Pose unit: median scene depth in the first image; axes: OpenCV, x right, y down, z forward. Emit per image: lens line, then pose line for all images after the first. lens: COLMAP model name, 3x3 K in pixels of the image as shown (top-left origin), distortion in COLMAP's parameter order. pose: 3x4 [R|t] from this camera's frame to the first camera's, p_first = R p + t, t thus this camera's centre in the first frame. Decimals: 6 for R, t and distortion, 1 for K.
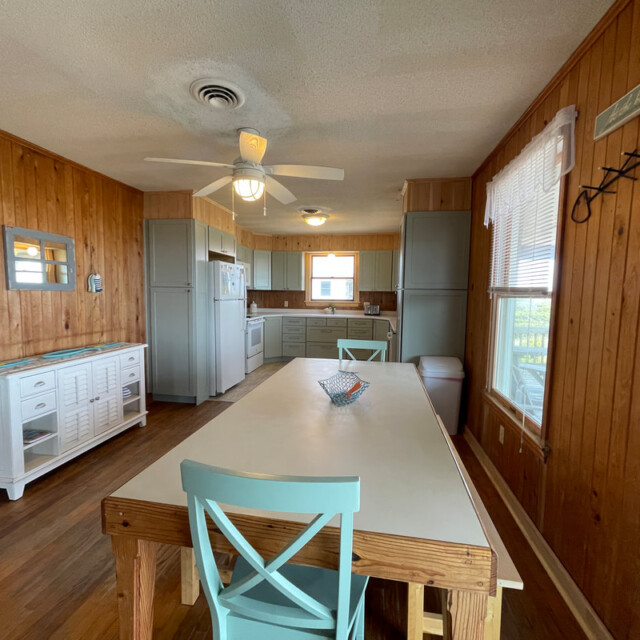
lens RADIAL K [[343.0, 0, 317.0], [0, 343.0, 320.0], [0, 0, 1]] dist [-0.000246, -0.000218]
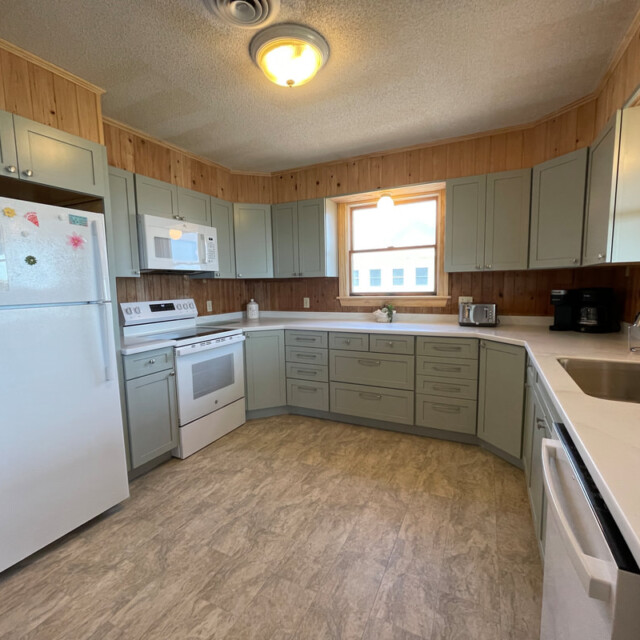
lens RADIAL K [[343.0, 0, 317.0], [0, 343.0, 321.0], [0, 0, 1]] dist [-0.000246, -0.000218]
pose [[0.956900, -0.003141, -0.290401, 0.088447], [0.011279, 0.999589, 0.026353, -0.033343], [0.290198, -0.028493, 0.956542, 0.503077]]
